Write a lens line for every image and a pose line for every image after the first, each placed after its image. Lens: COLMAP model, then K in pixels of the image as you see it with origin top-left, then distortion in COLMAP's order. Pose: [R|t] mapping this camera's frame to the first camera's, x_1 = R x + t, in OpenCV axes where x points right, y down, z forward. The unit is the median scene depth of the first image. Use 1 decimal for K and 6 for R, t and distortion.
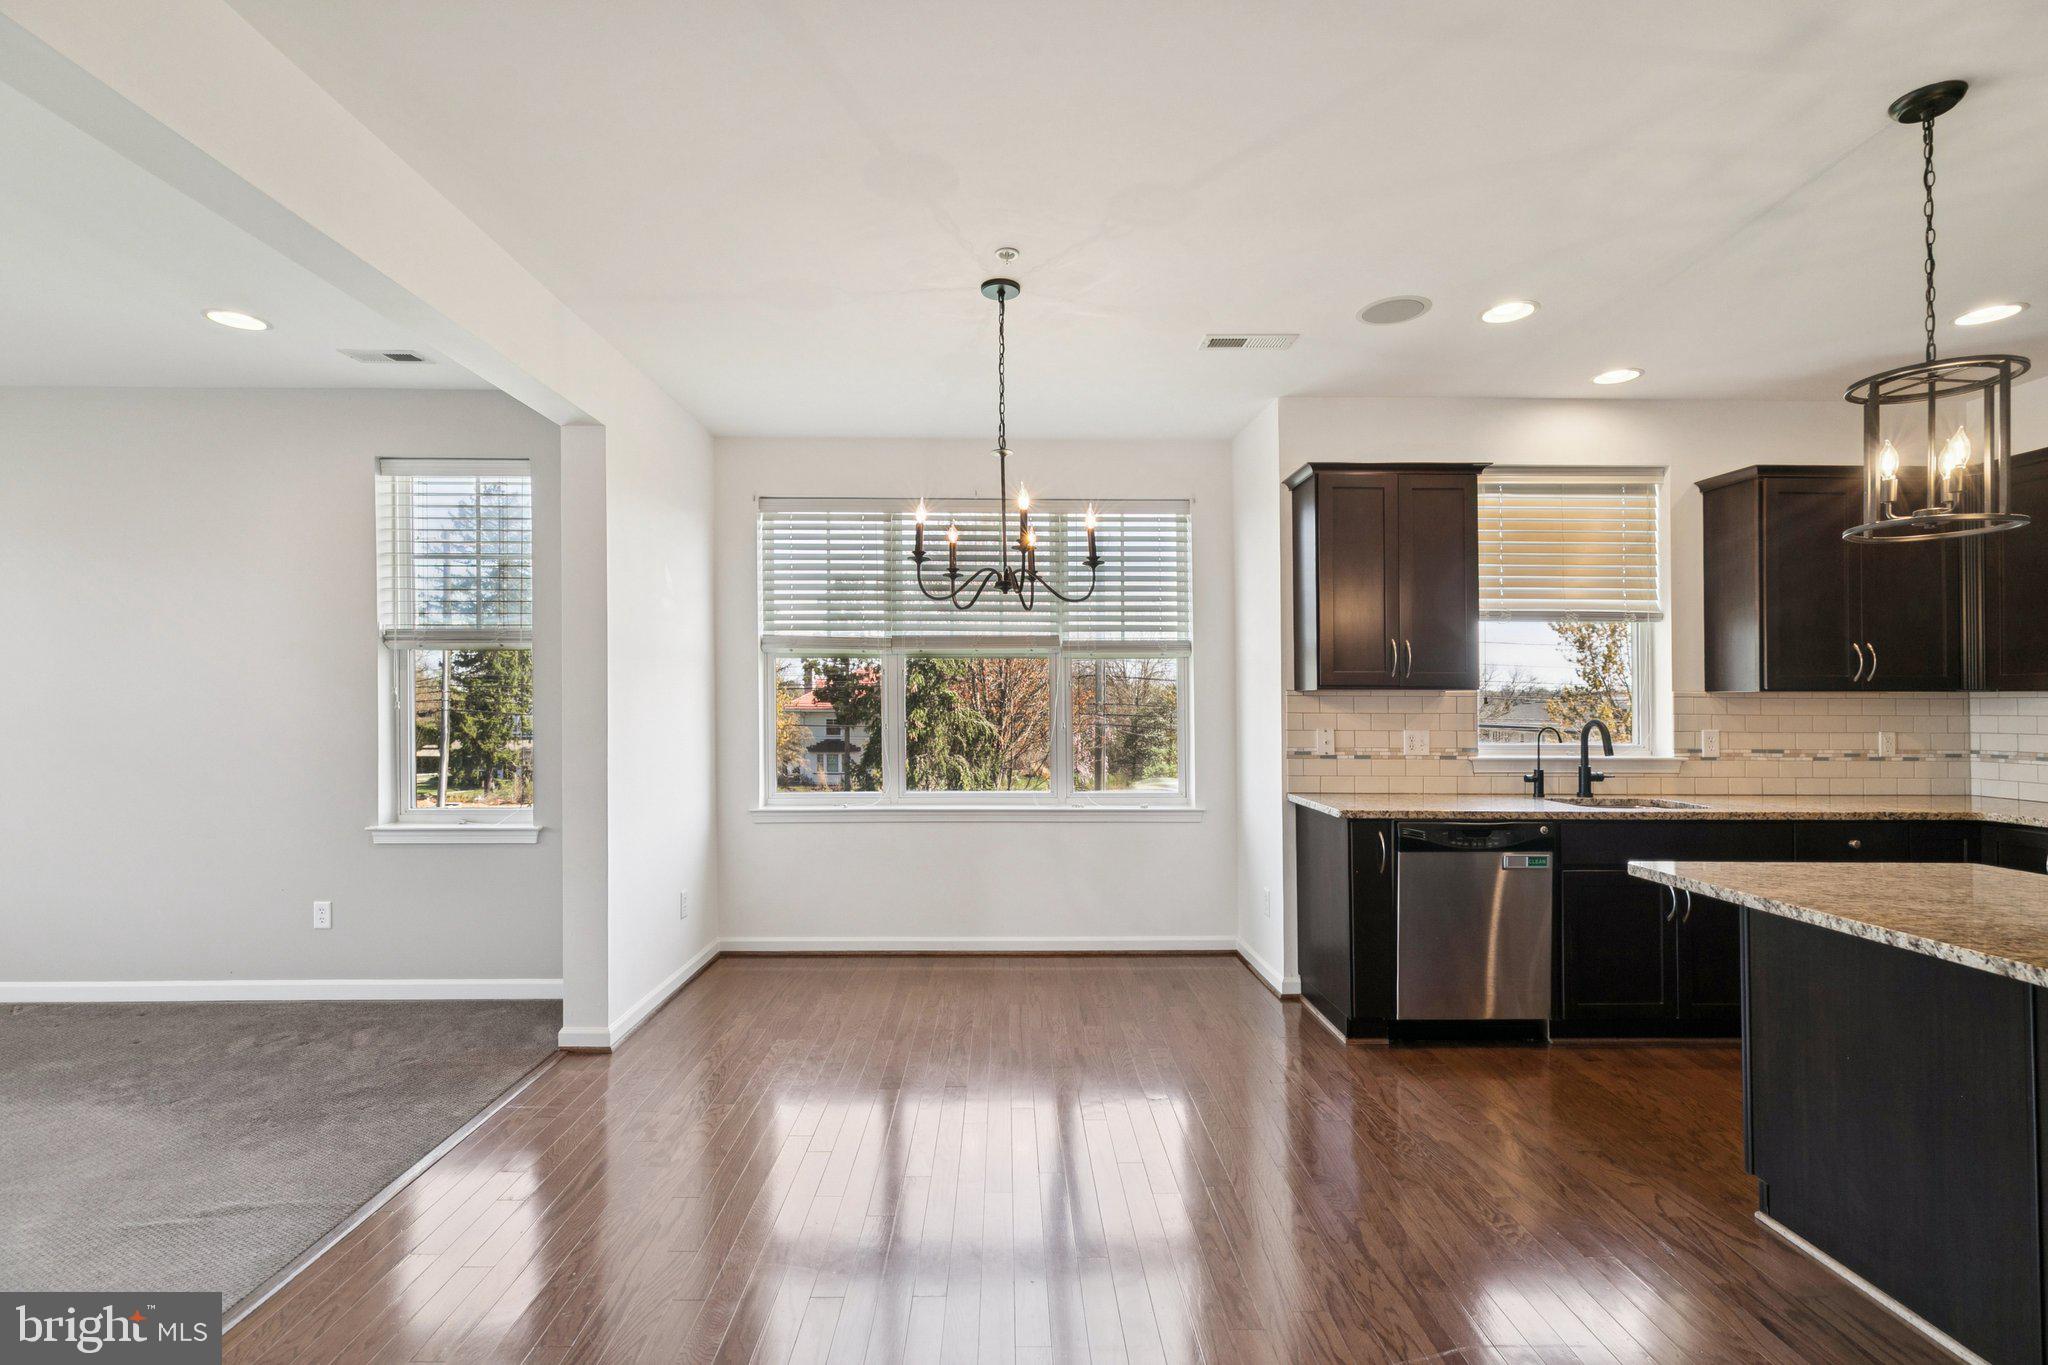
lens RADIAL K [[930.9, 0, 1014.9], [0, 930.9, 685.8], [0, 0, 1]] dist [0.001367, -0.000159]
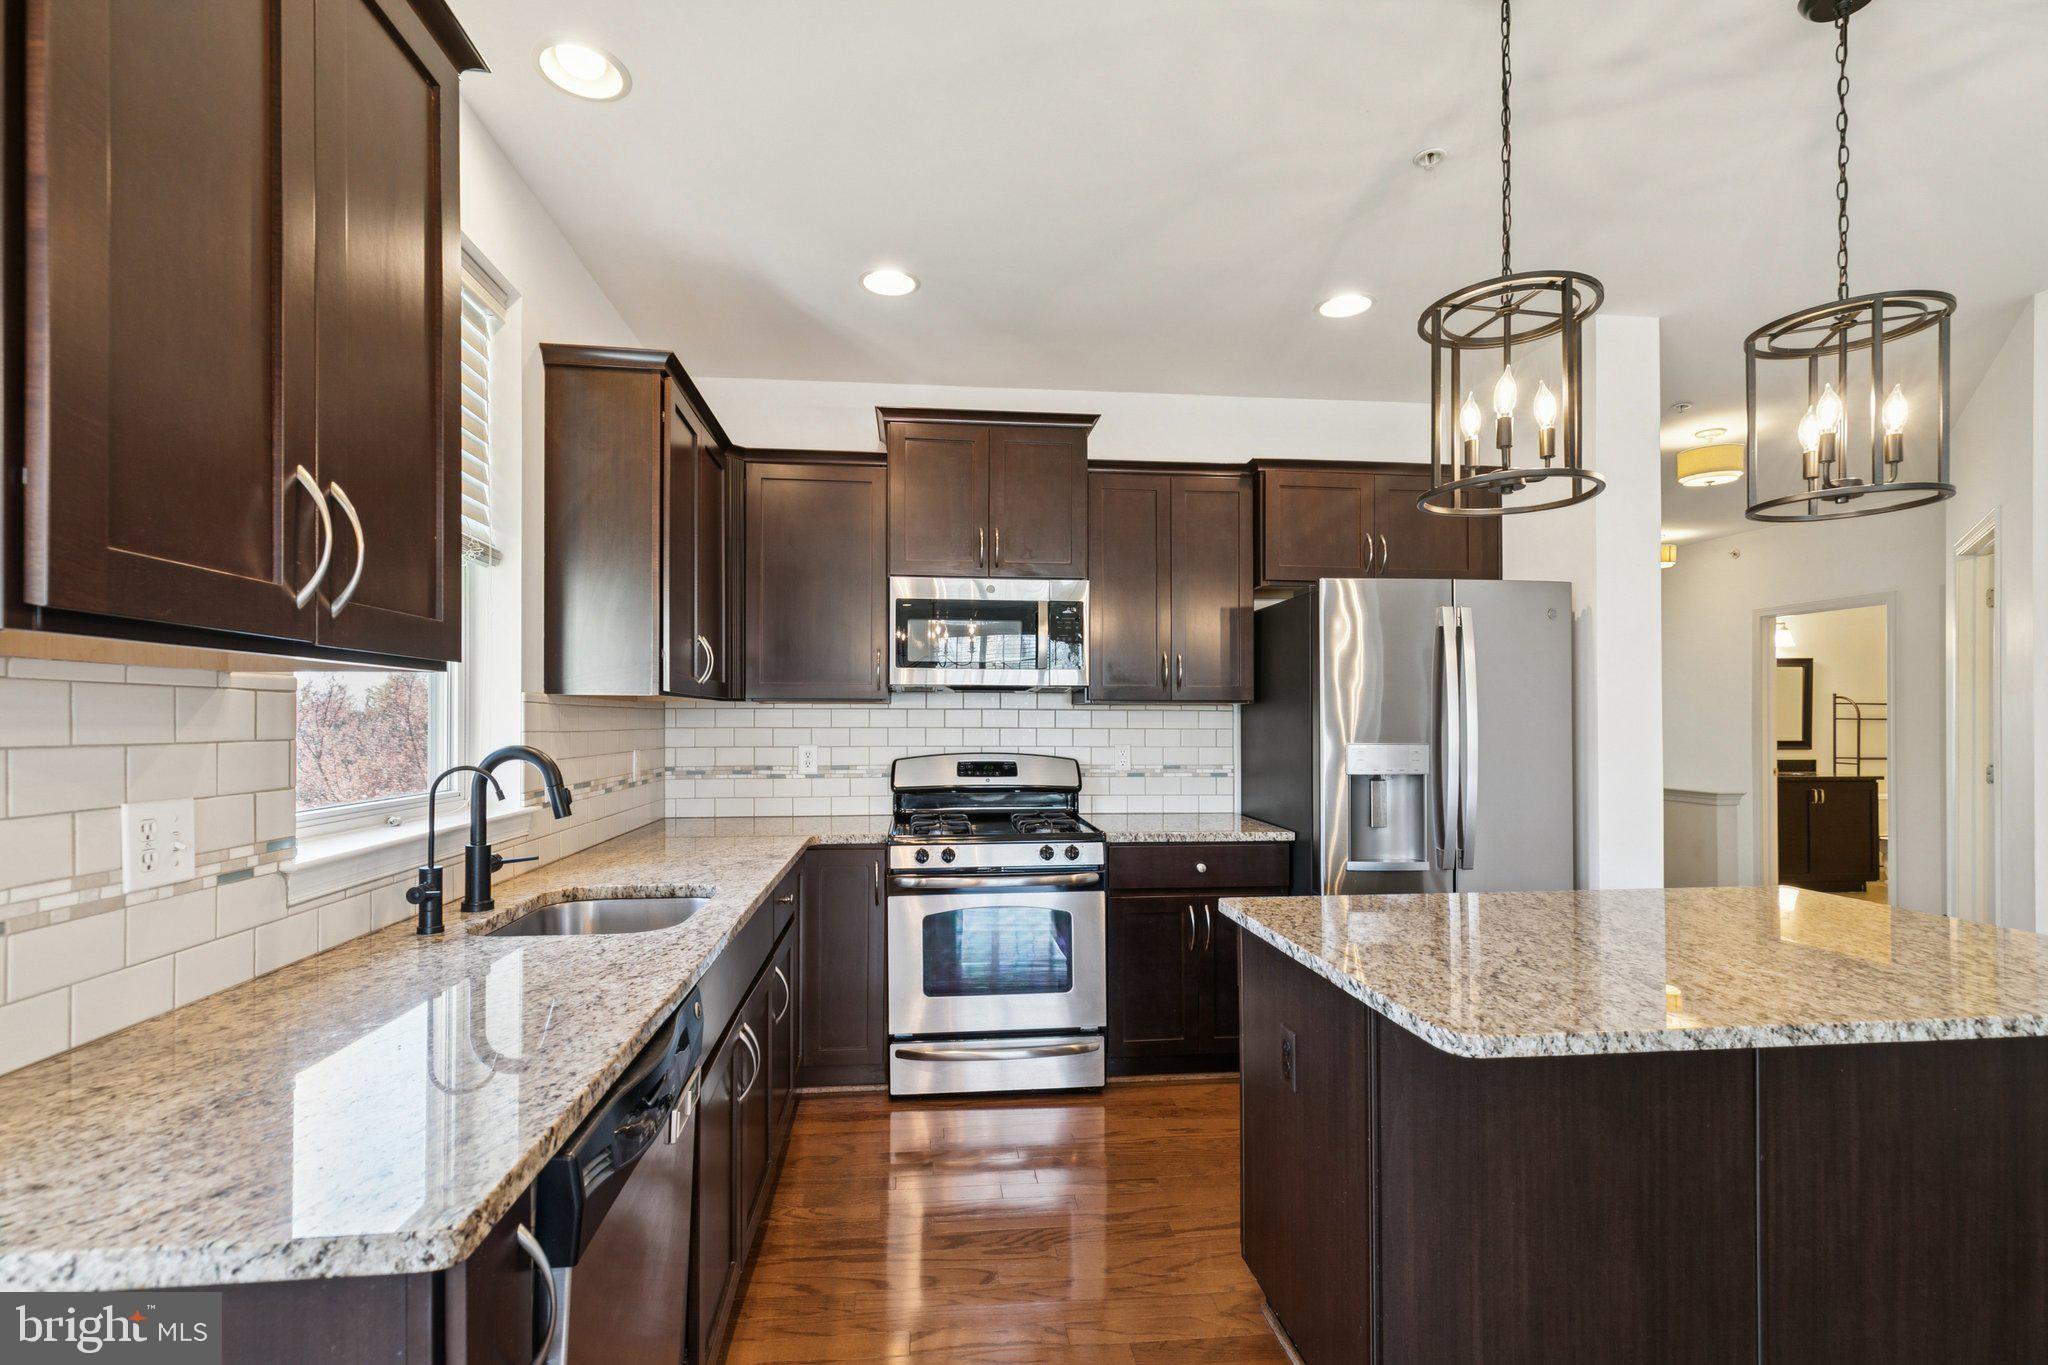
lens RADIAL K [[927.1, 0, 1013.5], [0, 927.1, 715.7], [0, 0, 1]] dist [0.002490, 0.000332]
pose [[-0.092169, 0.001525, 0.995742, 0.117364], [-0.019359, 0.999807, -0.003323, 0.017175], [-0.995555, -0.019583, -0.092122, 0.774781]]
